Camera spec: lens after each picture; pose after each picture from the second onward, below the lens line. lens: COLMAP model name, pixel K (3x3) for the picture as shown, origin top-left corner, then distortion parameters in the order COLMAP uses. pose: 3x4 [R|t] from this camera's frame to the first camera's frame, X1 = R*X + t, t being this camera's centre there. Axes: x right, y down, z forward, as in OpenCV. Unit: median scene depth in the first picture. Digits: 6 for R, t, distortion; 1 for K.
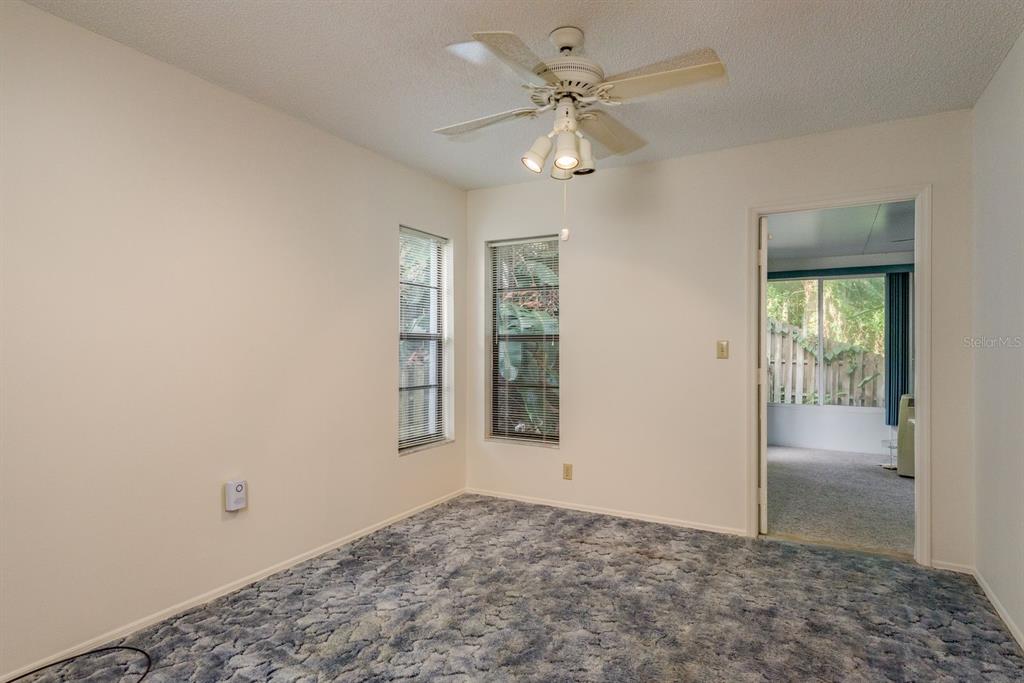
lens RADIAL K [[521.8, 0, 511.6], [0, 521.8, 353.0], [0, 0, 1]] dist [0.002638, 0.000132]
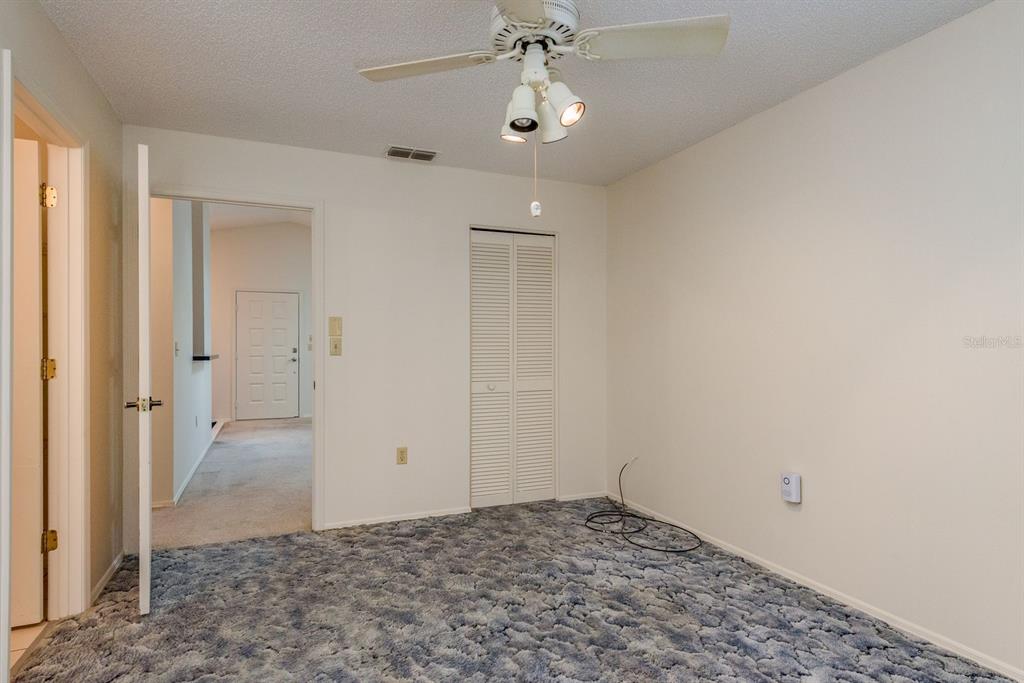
lens RADIAL K [[521.8, 0, 511.6], [0, 521.8, 353.0], [0, 0, 1]] dist [0.002638, 0.000132]
pose [[-0.577923, 0.003698, -0.816083, 0.706346], [-0.006425, 0.999938, 0.009080, 0.001595], [0.816066, 0.010491, -0.577864, 1.279353]]
